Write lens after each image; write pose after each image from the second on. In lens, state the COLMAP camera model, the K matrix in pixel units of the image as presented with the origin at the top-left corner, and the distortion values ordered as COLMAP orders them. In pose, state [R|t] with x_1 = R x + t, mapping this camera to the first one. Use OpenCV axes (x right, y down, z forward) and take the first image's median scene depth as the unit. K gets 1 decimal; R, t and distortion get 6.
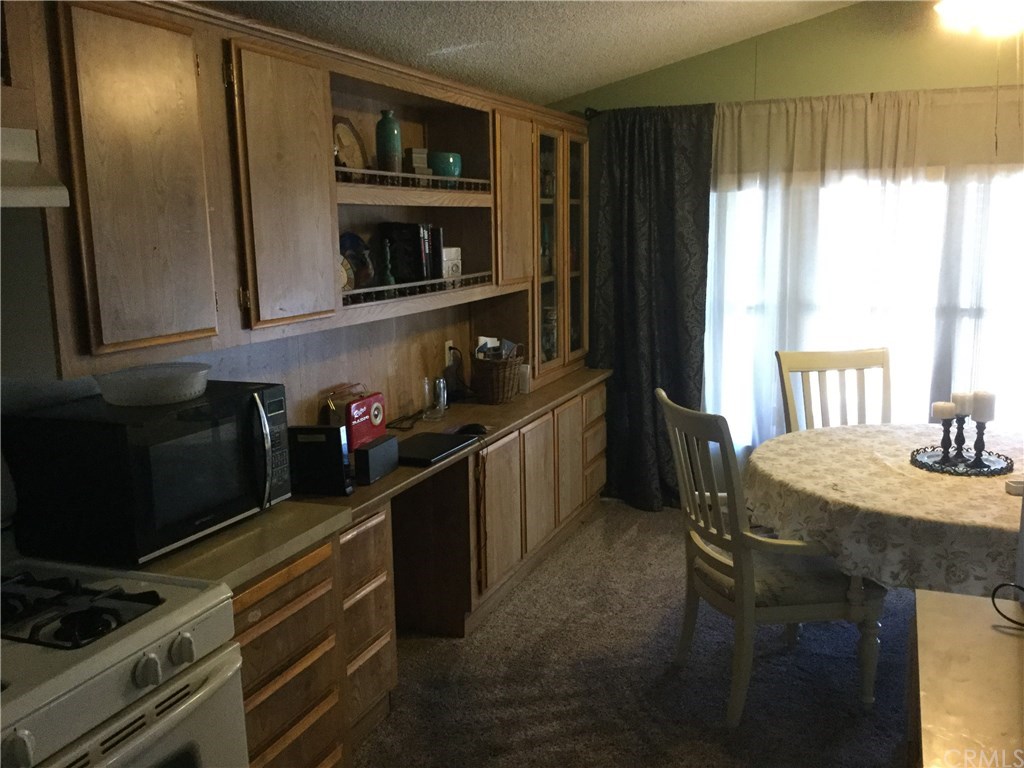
lens RADIAL K [[917.1, 0, 509.4], [0, 917.1, 392.6], [0, 0, 1]] dist [0.116299, -0.032484]
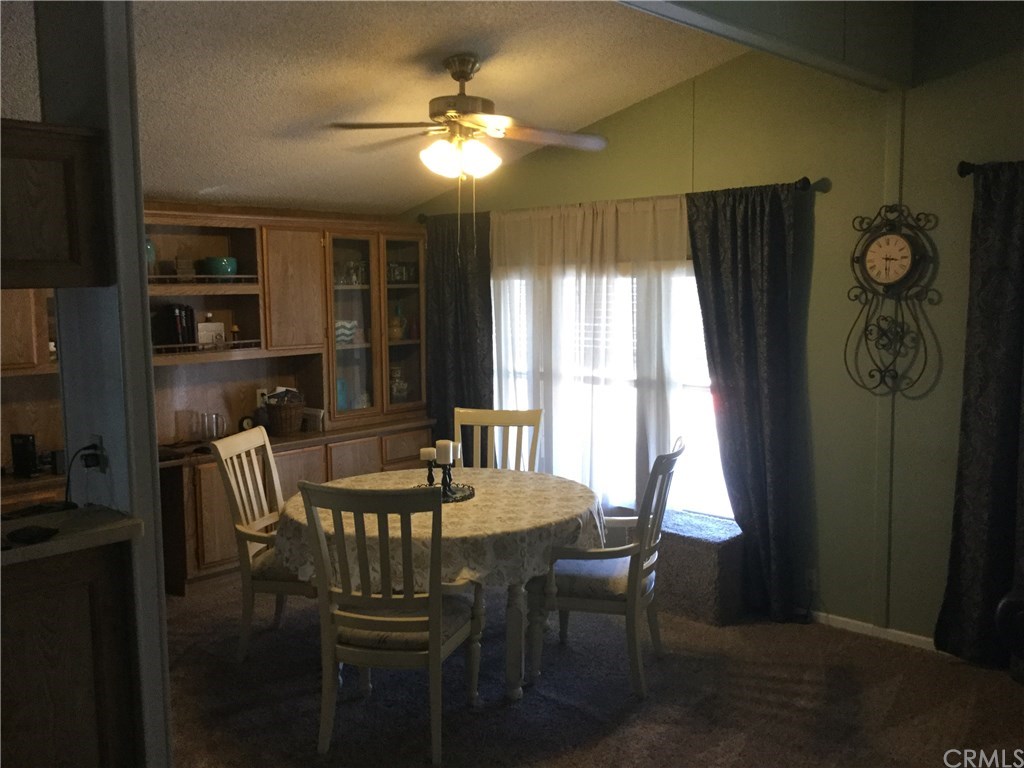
lens RADIAL K [[917.1, 0, 511.1], [0, 917.1, 385.3], [0, 0, 1]] dist [0.116299, -0.032484]
pose [[0.943438, 0.036684, -0.329513, 0.800558], [-0.059957, 0.996351, -0.060744, -0.000809], [0.326082, 0.077065, 0.942195, -0.184740]]
